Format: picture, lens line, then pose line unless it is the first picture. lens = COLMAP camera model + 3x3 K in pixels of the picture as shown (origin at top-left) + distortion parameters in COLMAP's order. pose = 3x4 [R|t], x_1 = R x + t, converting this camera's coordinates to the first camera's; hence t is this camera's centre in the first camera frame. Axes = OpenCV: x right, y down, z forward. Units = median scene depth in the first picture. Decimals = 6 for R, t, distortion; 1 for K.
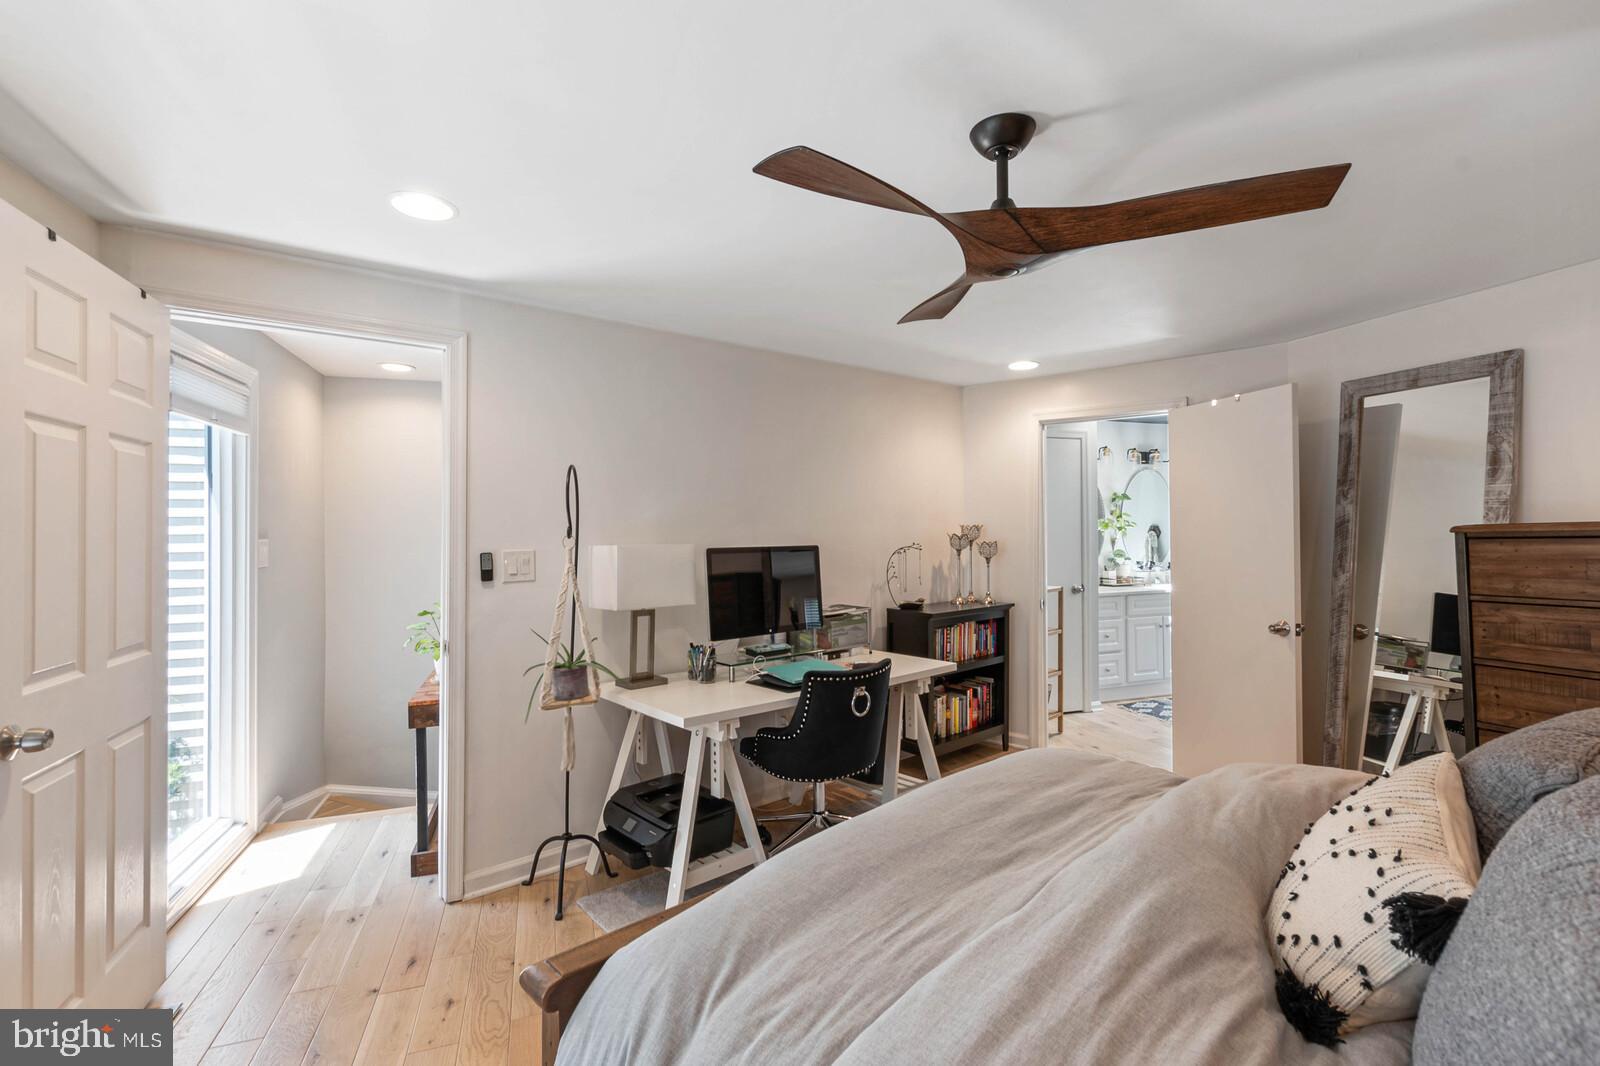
lens RADIAL K [[705.3, 0, 831.2], [0, 705.3, 533.9], [0, 0, 1]] dist [0.000582, -0.001591]
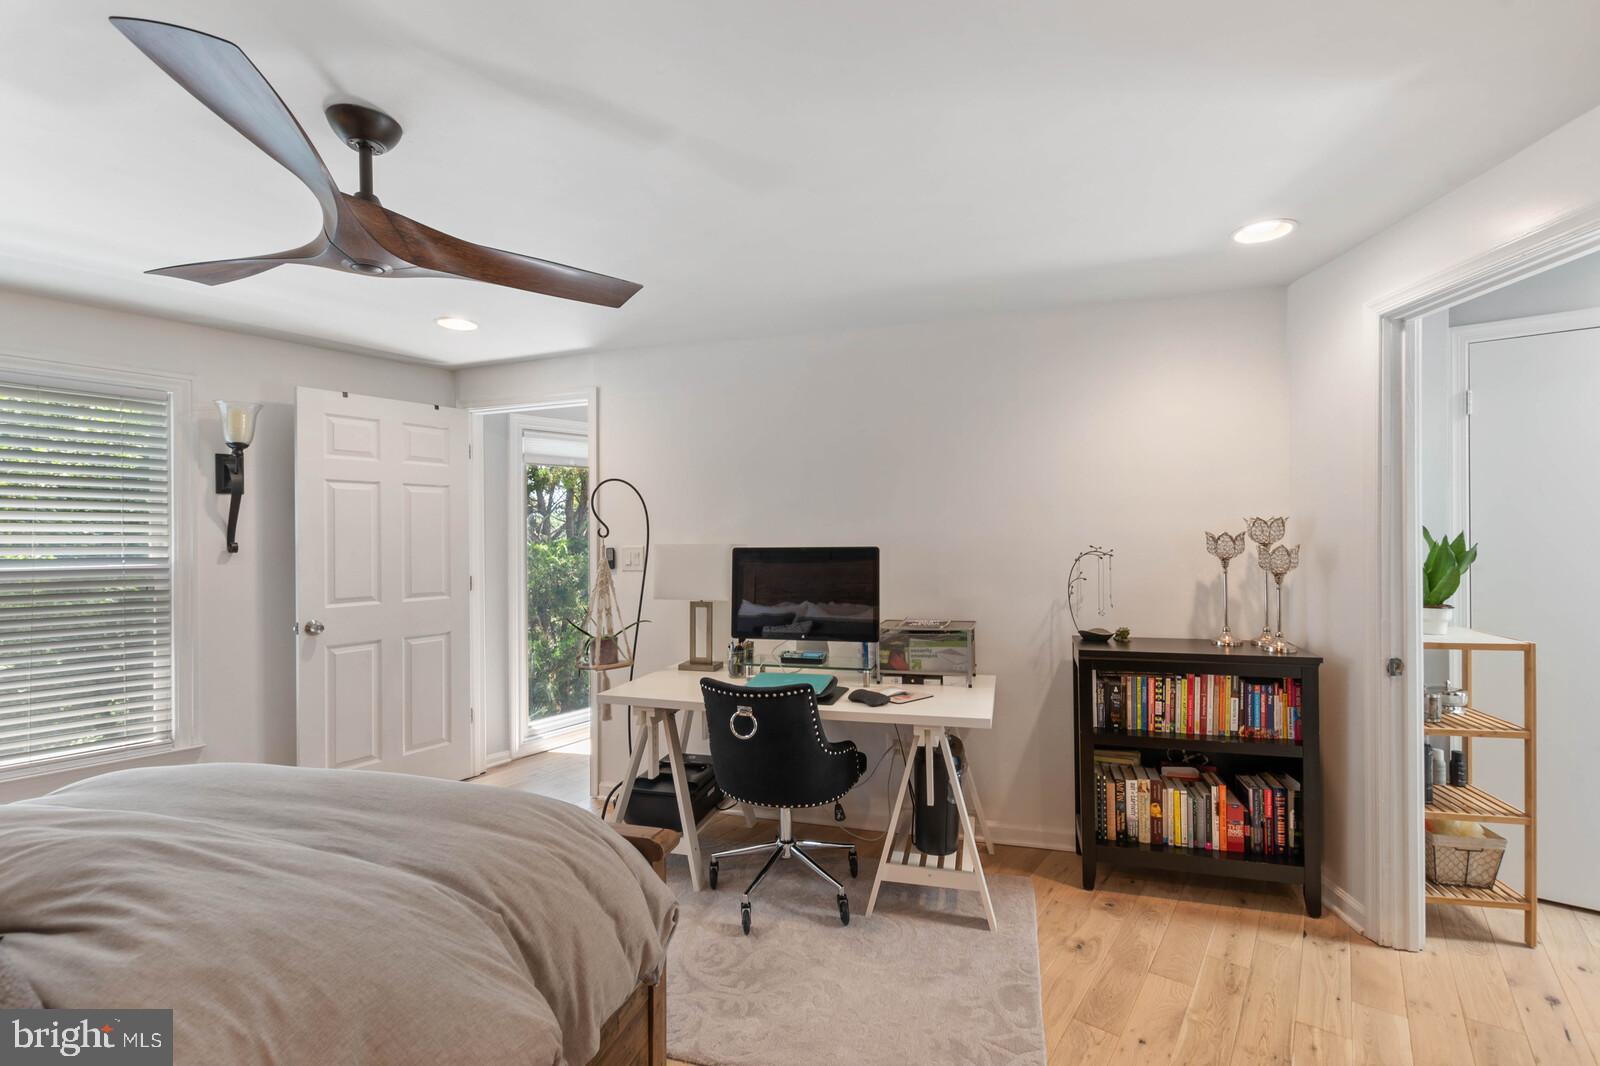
lens RADIAL K [[705.3, 0, 803.3], [0, 705.3, 535.0], [0, 0, 1]] dist [0.000582, -0.001591]
pose [[0.539201, 0.001346, -0.842176, 0.535666], [0.003704, 0.999985, 0.003970, -0.001103], [0.842169, -0.005260, 0.539188, 0.379037]]
